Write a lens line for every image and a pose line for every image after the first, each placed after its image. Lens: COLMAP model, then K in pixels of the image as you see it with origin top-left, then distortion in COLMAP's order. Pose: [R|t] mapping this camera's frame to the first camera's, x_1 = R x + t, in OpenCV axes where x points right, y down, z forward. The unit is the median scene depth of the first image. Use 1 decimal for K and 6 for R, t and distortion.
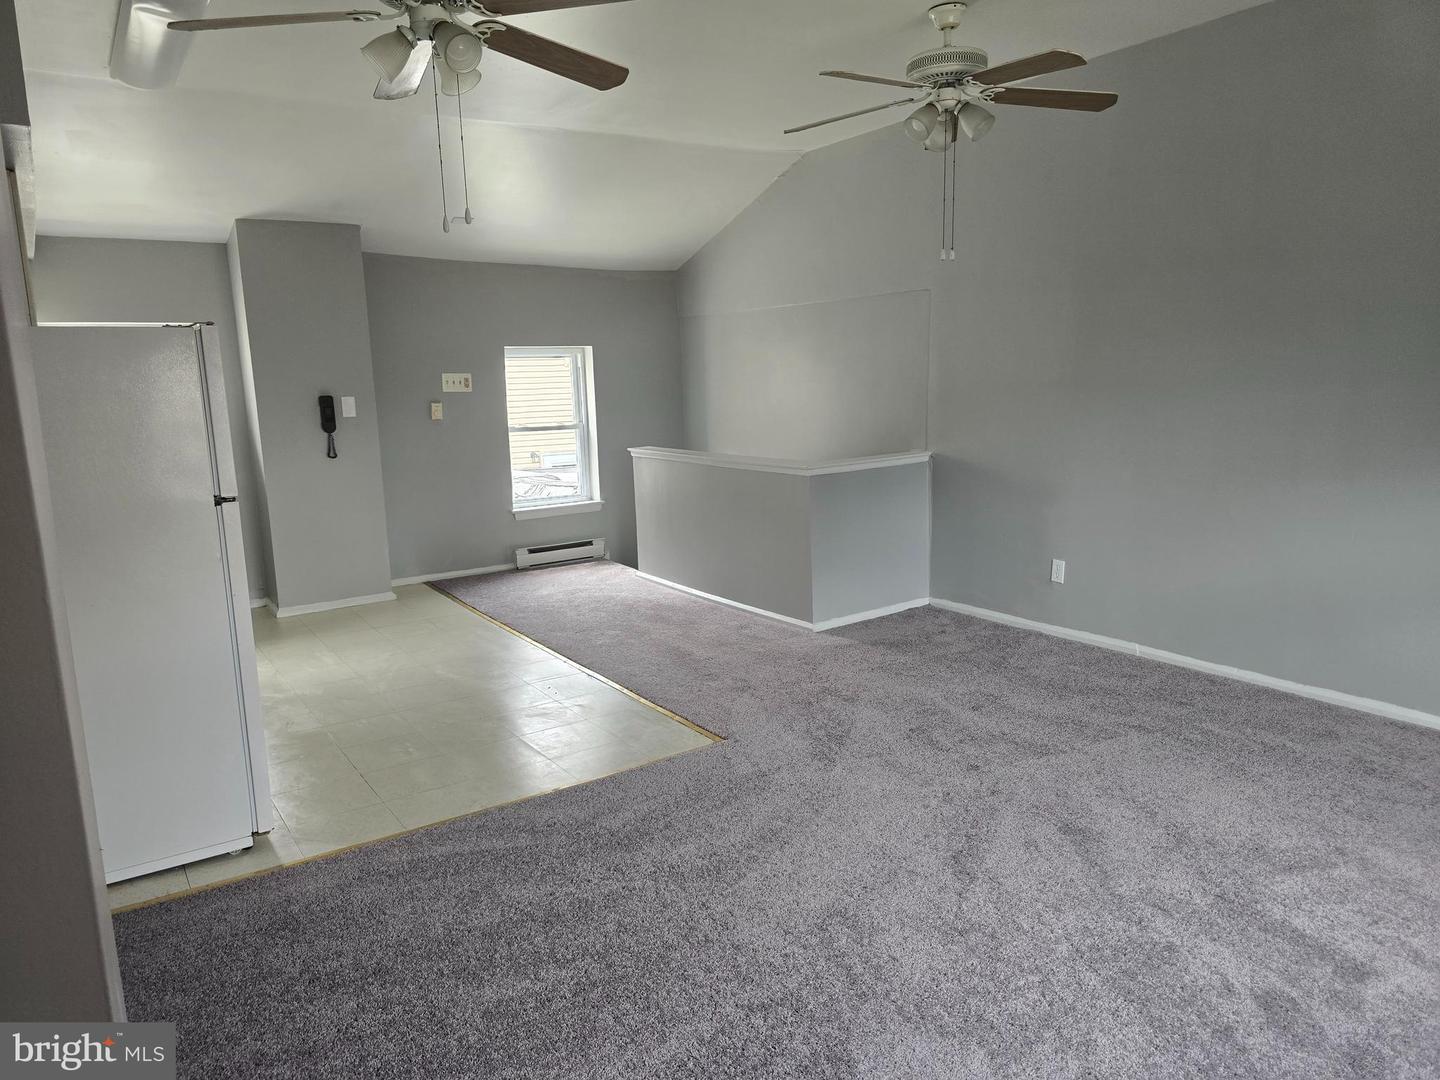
lens RADIAL K [[964.1, 0, 720.0], [0, 964.1, 540.0], [0, 0, 1]] dist [0.058530, -0.064852]
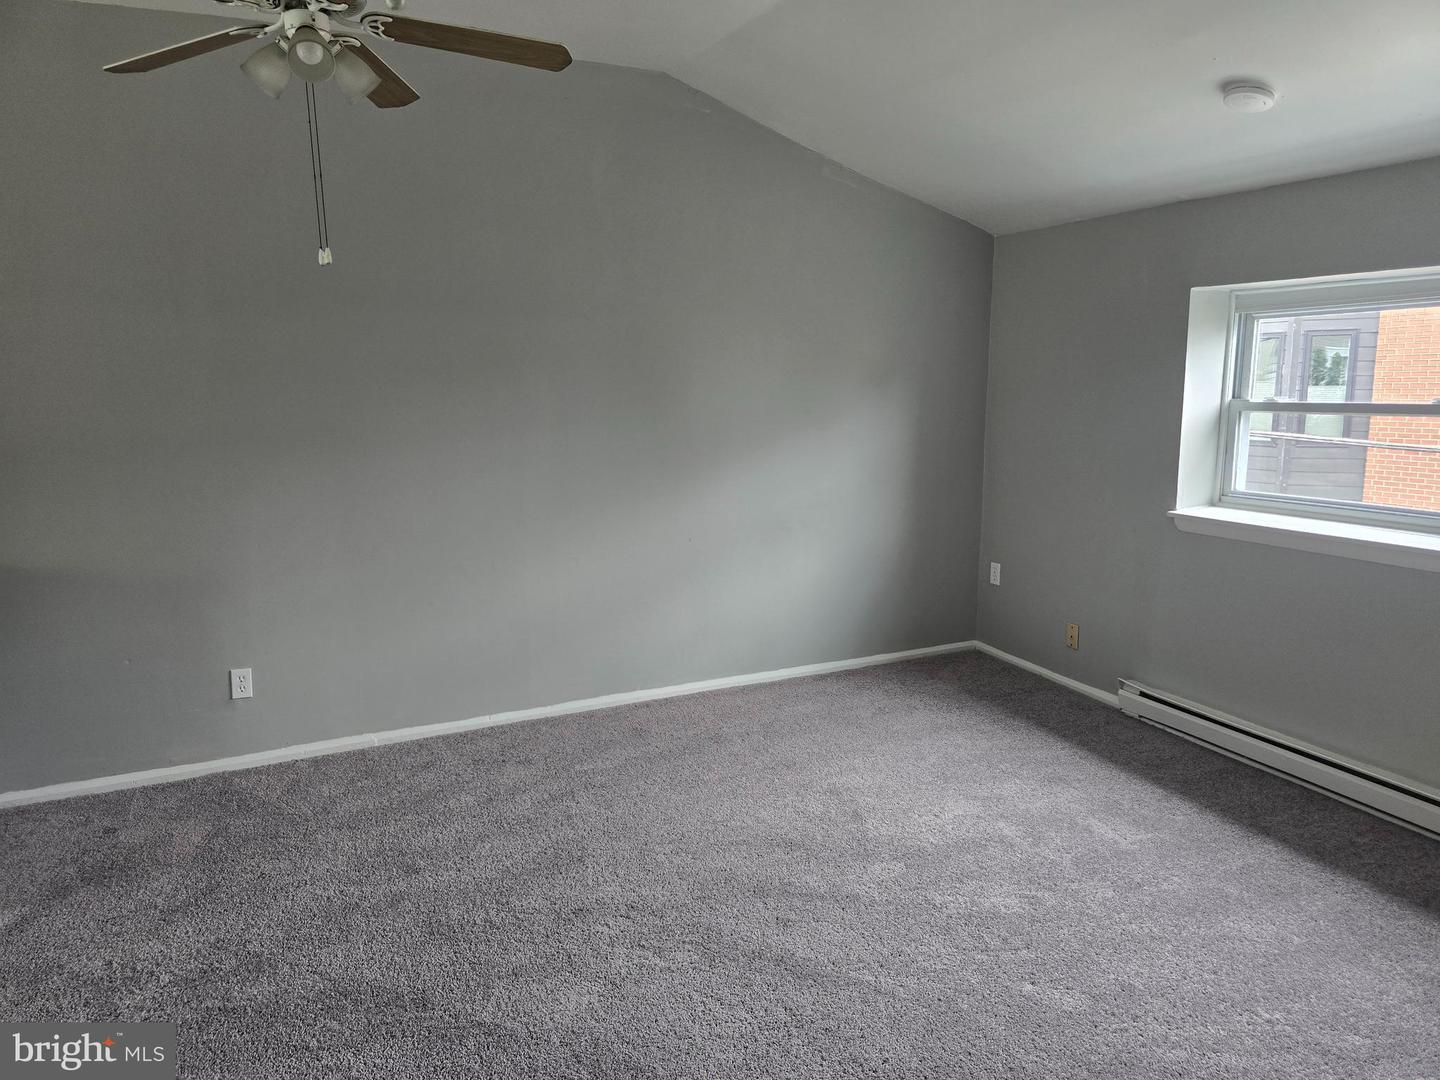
lens RADIAL K [[964.1, 0, 720.0], [0, 964.1, 540.0], [0, 0, 1]] dist [0.058530, -0.064852]
pose [[0.192050, -0.137289, 0.971735, -0.303287], [0.194184, 0.975906, 0.099500, -0.080185], [-0.961982, 0.169587, 0.214082, 0.462314]]
